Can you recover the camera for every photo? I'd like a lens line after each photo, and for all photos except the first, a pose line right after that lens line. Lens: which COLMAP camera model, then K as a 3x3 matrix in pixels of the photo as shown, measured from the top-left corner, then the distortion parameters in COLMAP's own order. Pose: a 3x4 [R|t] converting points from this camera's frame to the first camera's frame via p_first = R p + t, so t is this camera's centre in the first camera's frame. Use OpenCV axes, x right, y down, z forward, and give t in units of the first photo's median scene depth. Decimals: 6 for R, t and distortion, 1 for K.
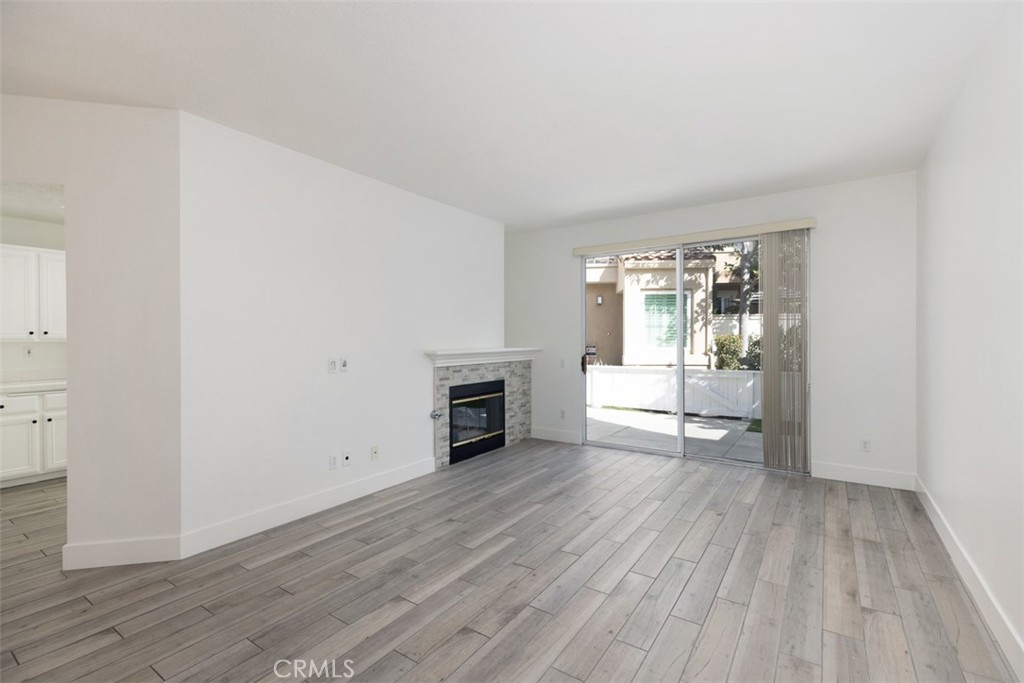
lens RADIAL K [[460.0, 0, 517.7], [0, 460.0, 343.1], [0, 0, 1]] dist [0.009170, -0.000949]
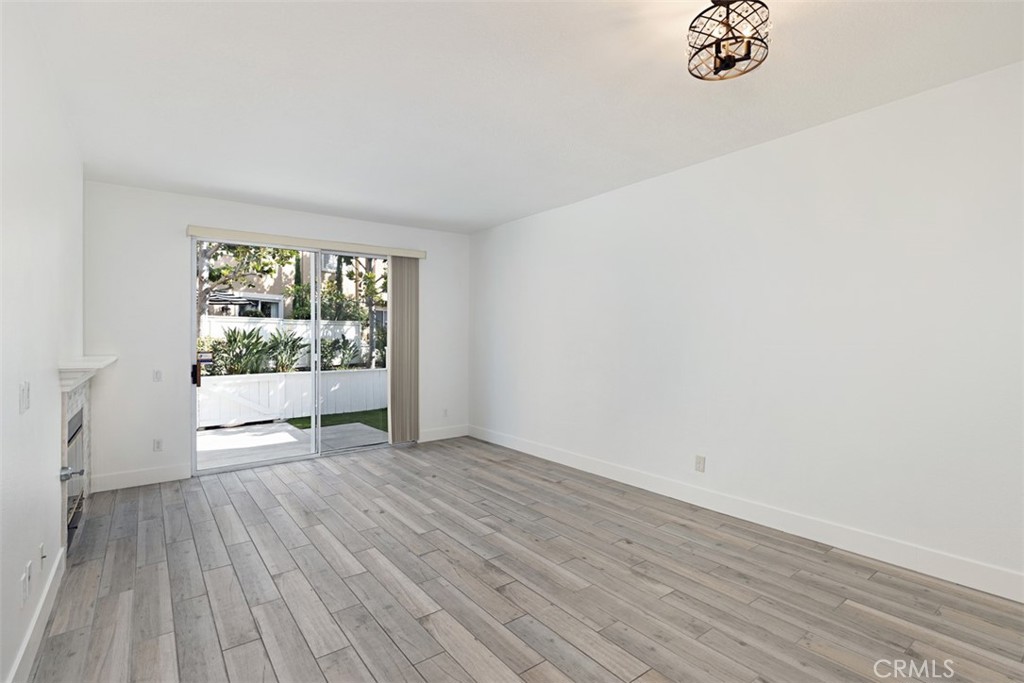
lens RADIAL K [[487.2, 0, 518.7], [0, 487.2, 334.3], [0, 0, 1]] dist [0.003896, -0.000234]
pose [[0.313664, 0.007013, 0.949508, -0.974628], [0.017442, 0.999761, -0.013146, -0.004455], [-0.949374, 0.020685, 0.313466, 0.424097]]
